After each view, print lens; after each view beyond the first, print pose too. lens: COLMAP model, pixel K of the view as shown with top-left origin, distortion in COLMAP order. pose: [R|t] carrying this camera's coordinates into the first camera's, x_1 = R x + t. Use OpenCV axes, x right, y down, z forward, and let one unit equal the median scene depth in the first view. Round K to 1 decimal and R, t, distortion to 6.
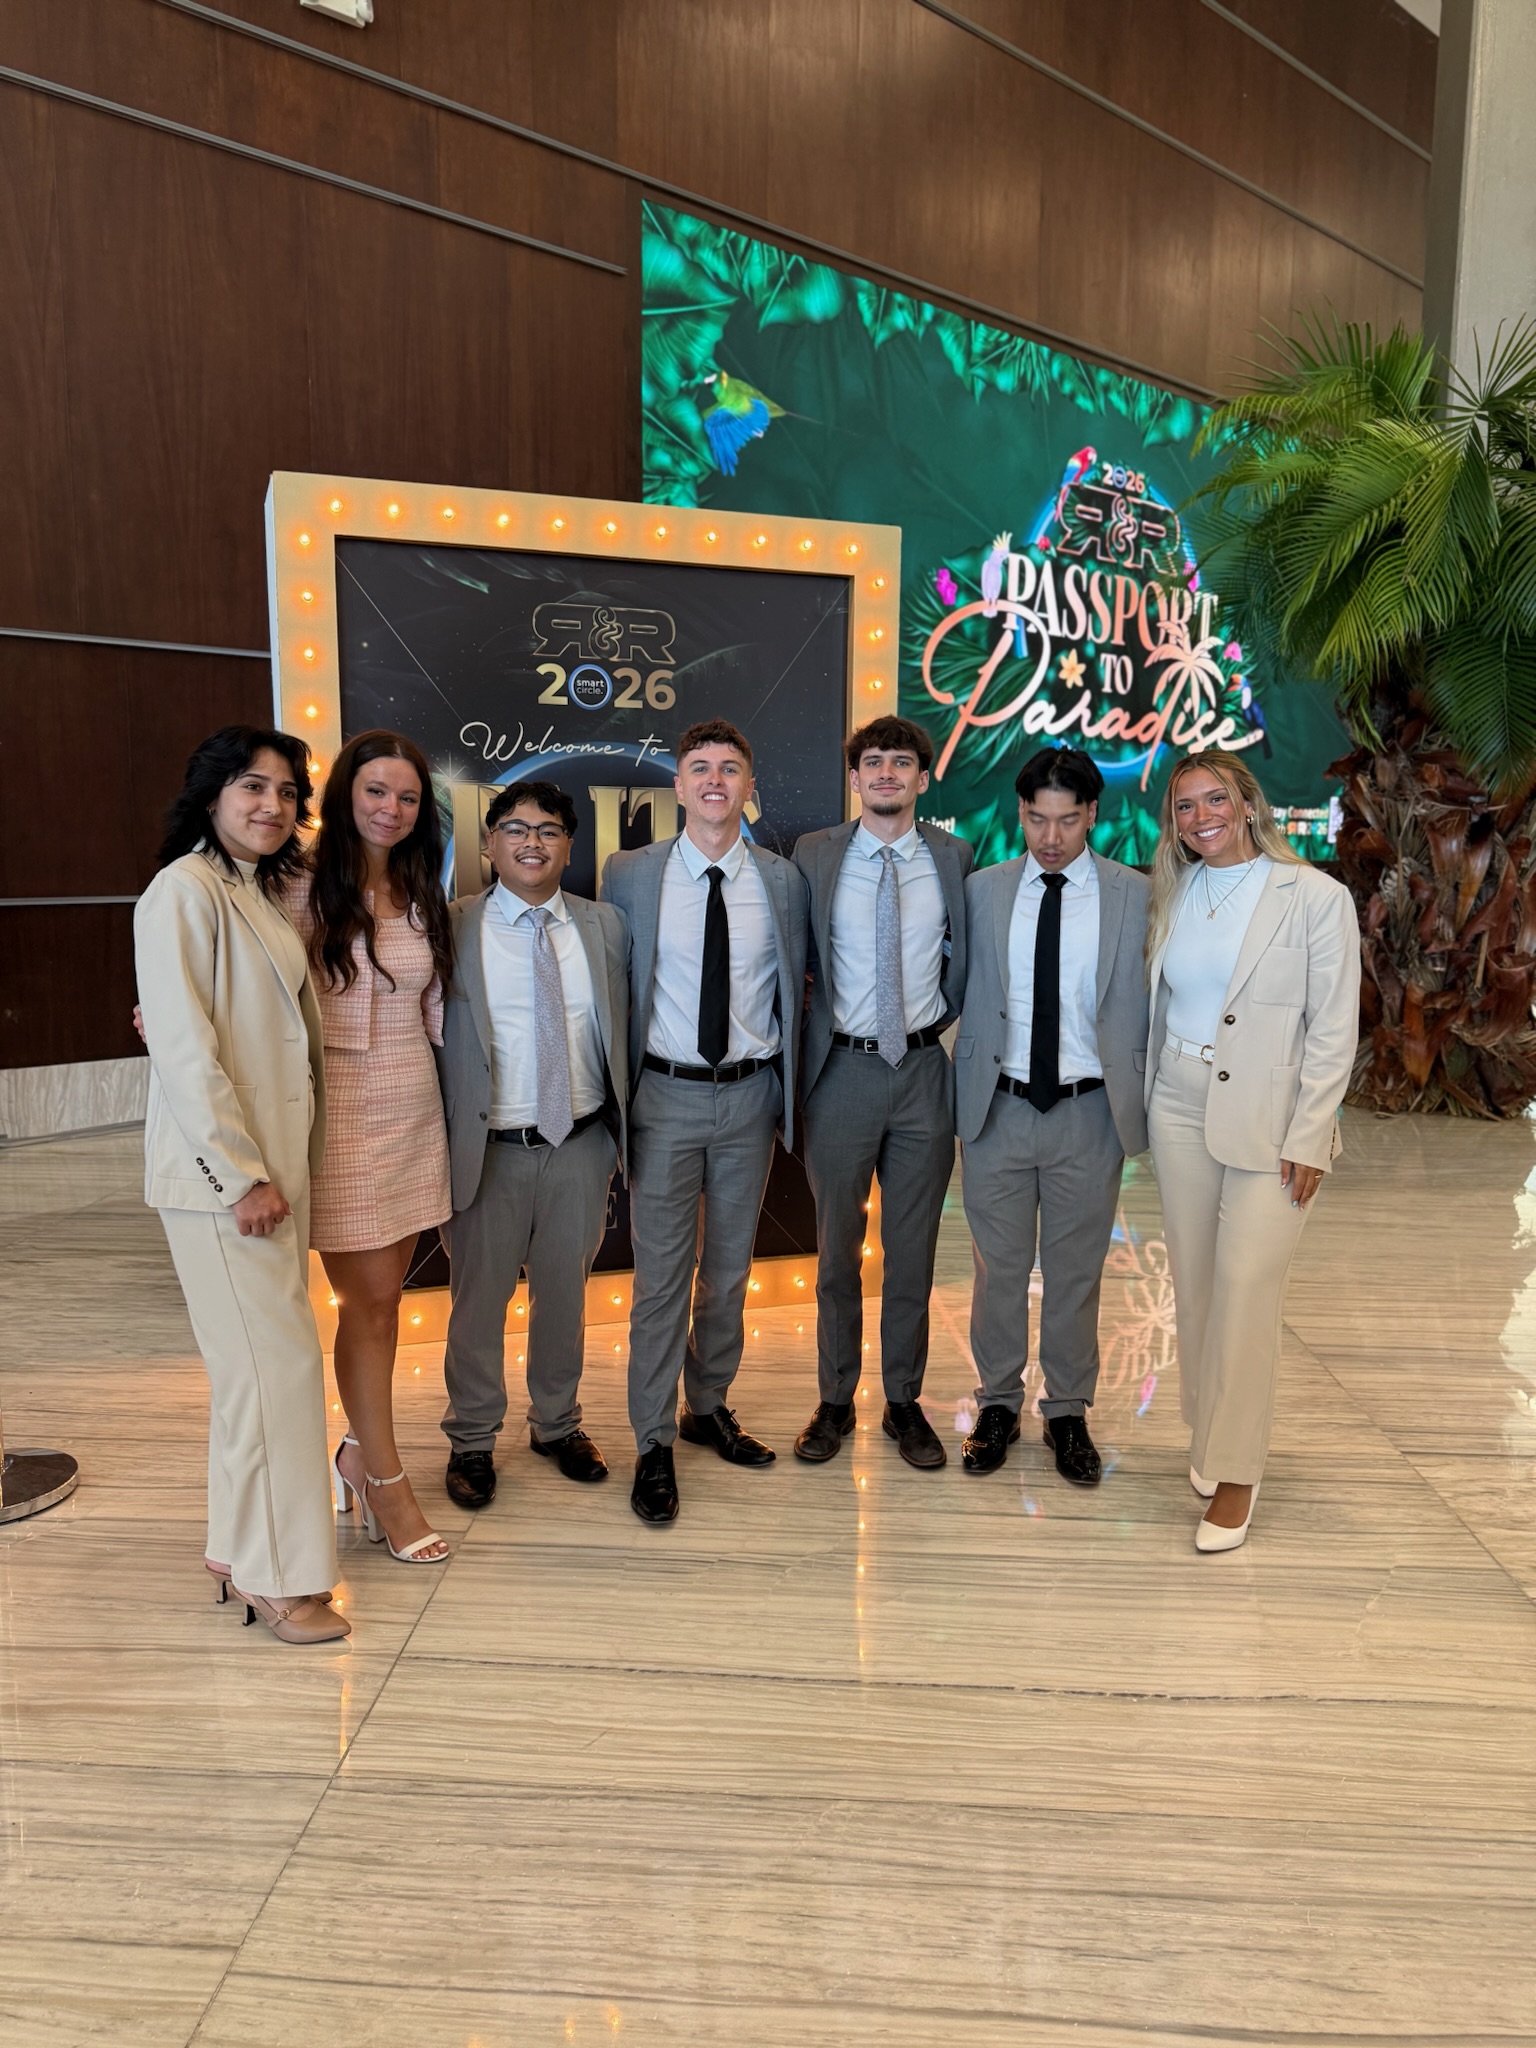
lens RADIAL K [[1396.7, 0, 768.0], [0, 1396.7, 1024.0], [0, 0, 1]] dist [-0.001736, -0.005633]
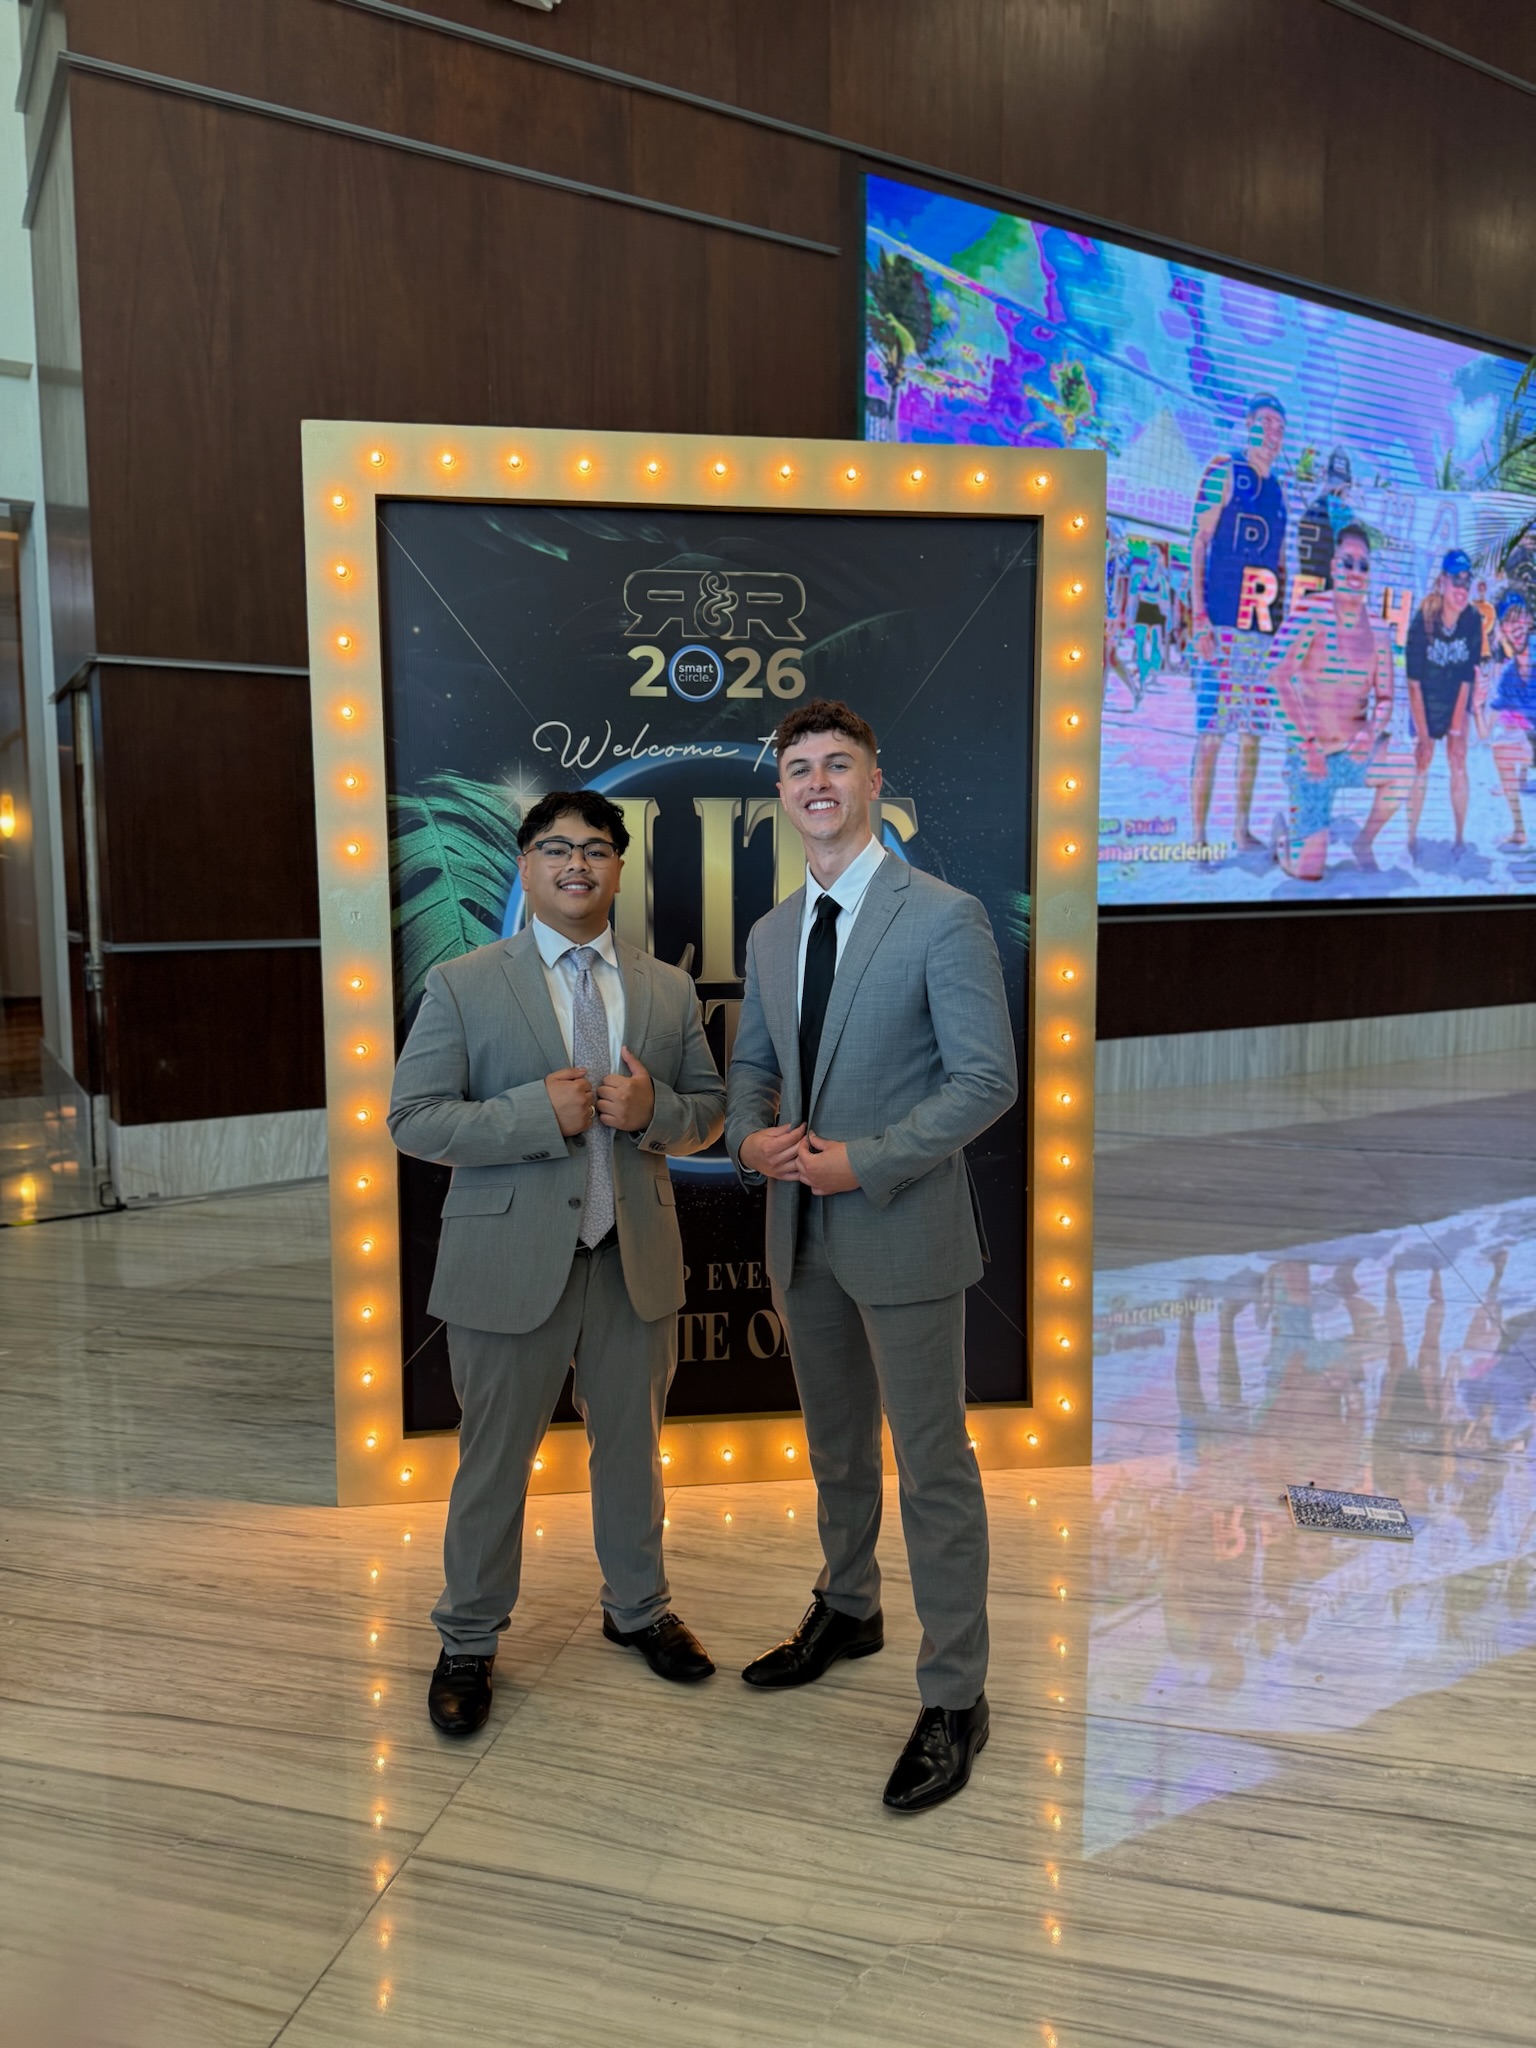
lens RADIAL K [[1396.7, 0, 768.0], [0, 1396.7, 1024.0], [0, 0, 1]] dist [-0.001736, -0.005633]
pose [[0.980760, 0.005542, -0.195141, 0.067871], [-0.011169, 0.999553, -0.027746, -0.020888], [0.194900, 0.029392, 0.980383, 0.236042]]
